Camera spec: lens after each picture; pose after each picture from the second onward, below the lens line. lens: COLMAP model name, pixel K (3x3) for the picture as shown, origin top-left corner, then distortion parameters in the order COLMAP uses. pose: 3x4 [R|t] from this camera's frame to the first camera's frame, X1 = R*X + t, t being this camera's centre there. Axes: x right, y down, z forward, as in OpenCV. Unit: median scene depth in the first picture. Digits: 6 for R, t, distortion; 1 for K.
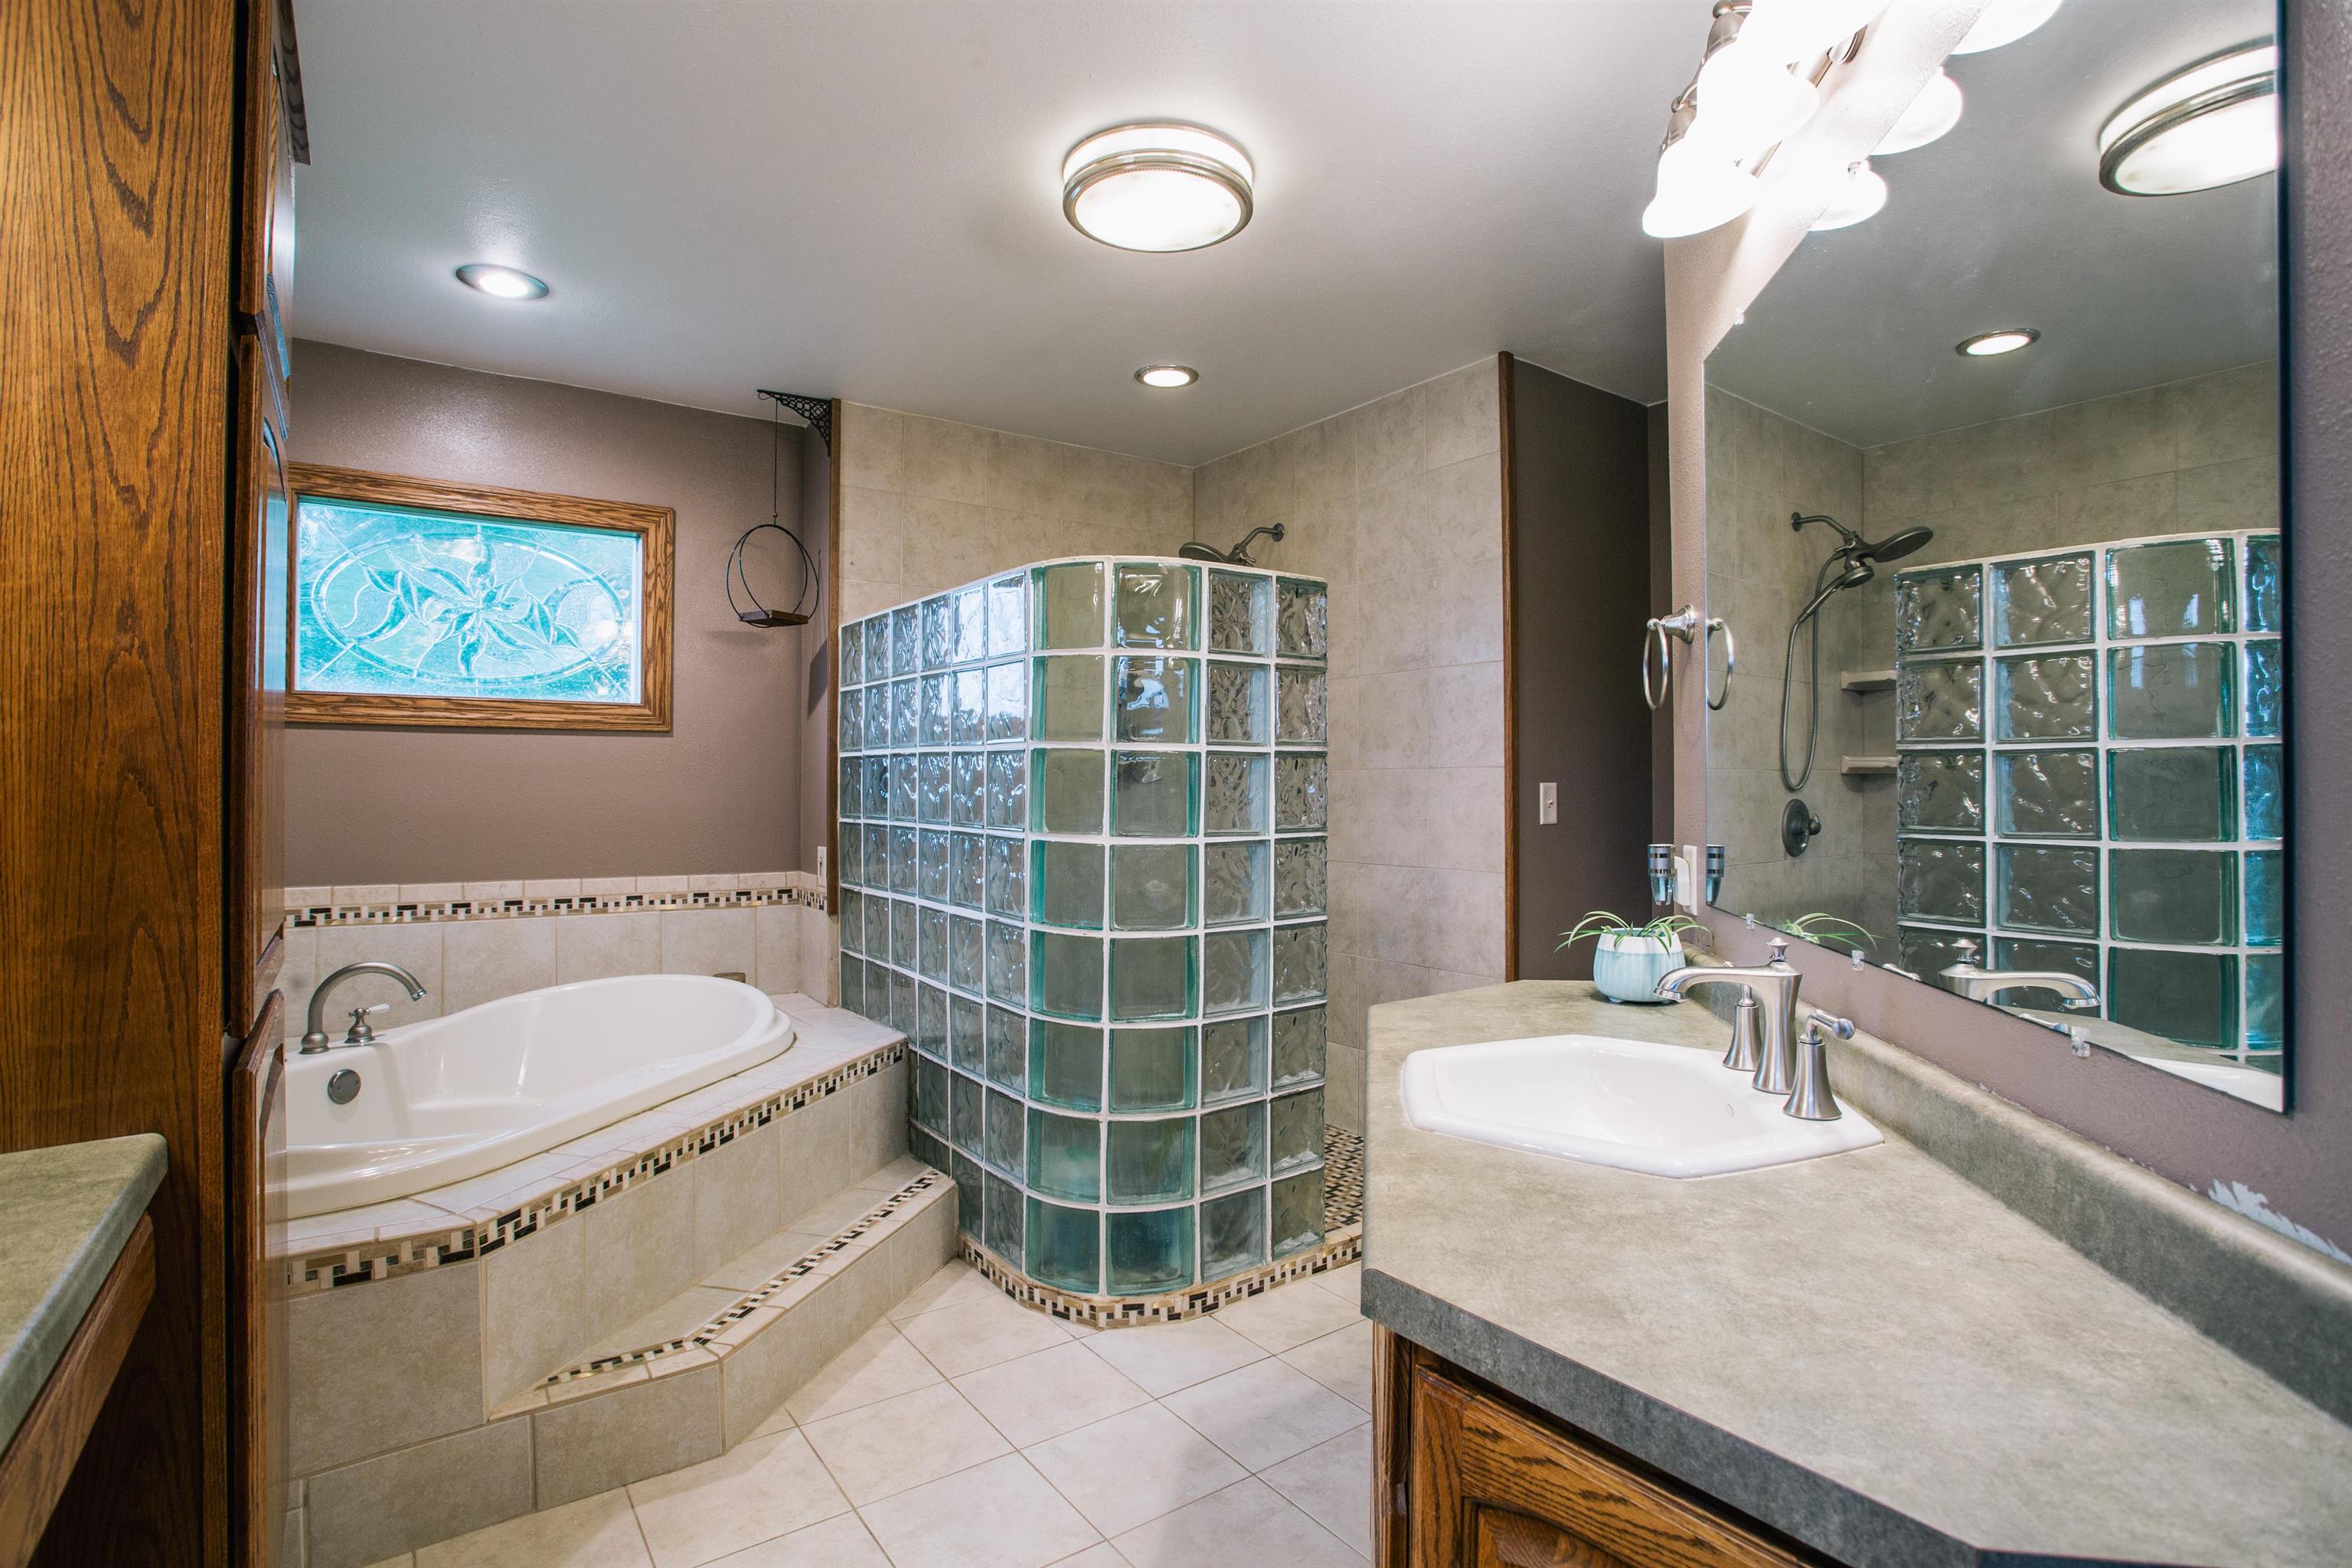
lens RADIAL K [[1232.6, 0, 1204.1], [0, 1232.6, 774.9], [0, 0, 1]] dist [-0.074520, 0.033559]
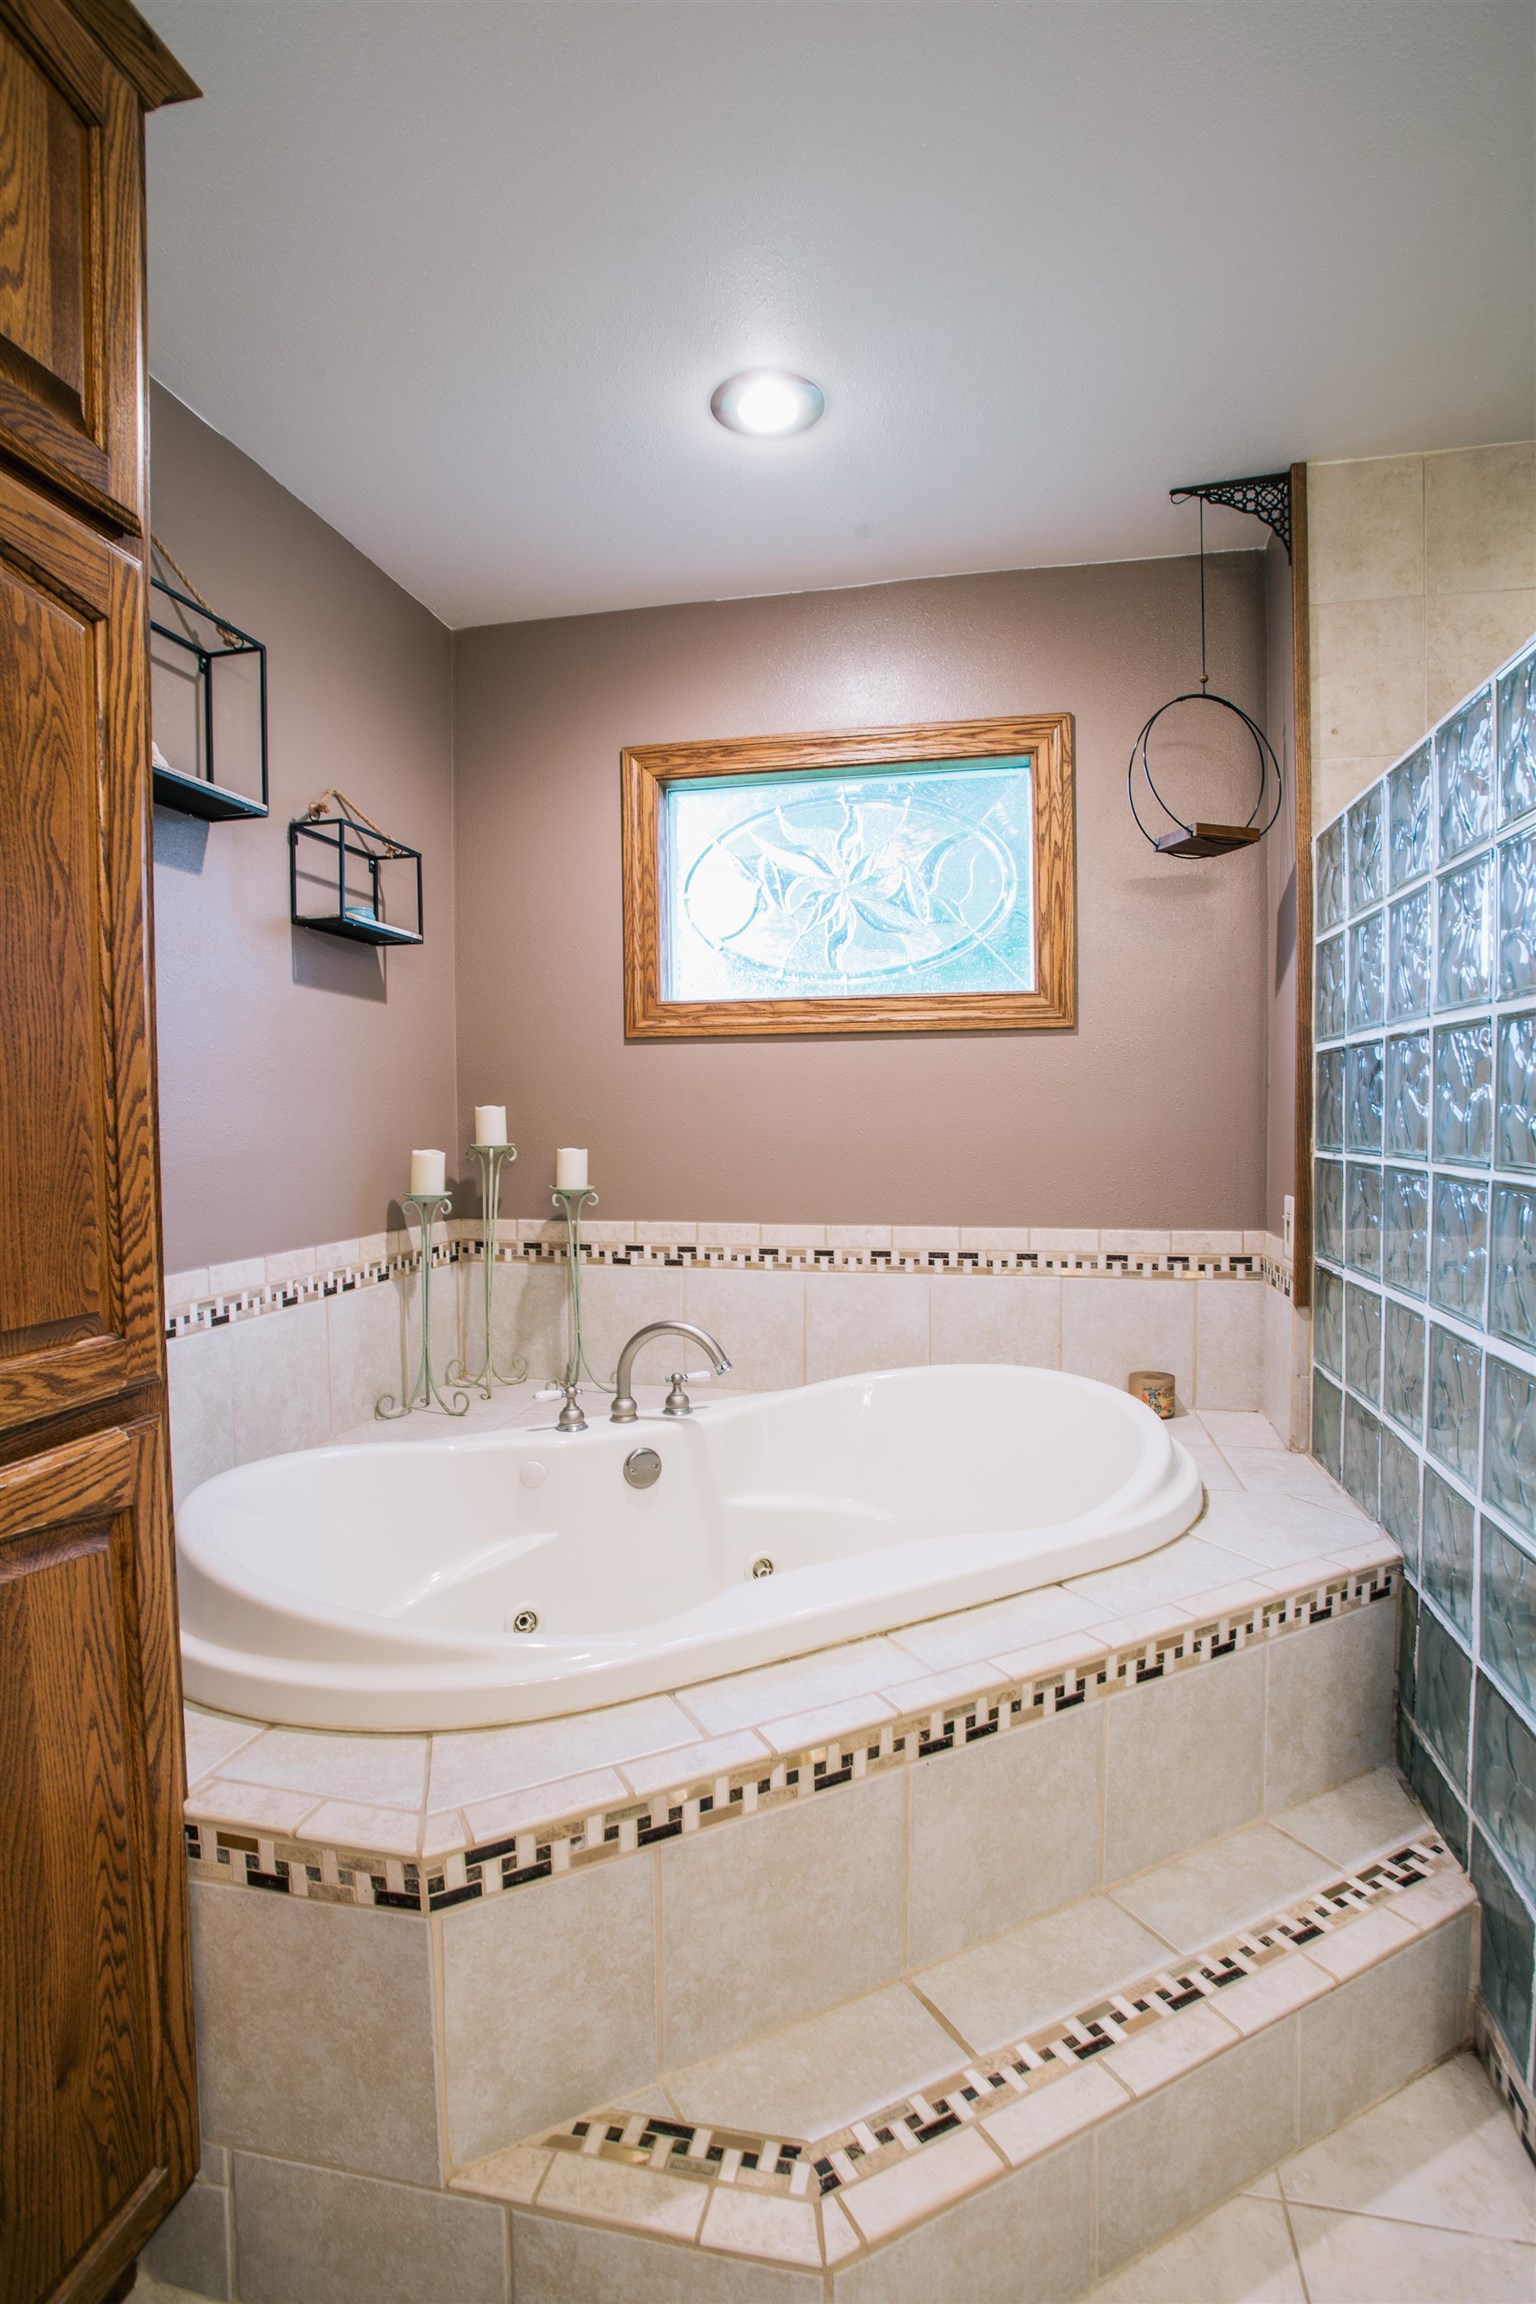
lens RADIAL K [[1207.4, 0, 719.1], [0, 1207.4, 1166.5], [0, 0, 1]] dist [-0.074520, 0.033559]
pose [[0.666293, 0.021802, -0.745371, -0.059459], [0.015771, 0.998937, 0.043316, 0.014090], [0.745523, -0.040617, 0.665241, 0.433518]]
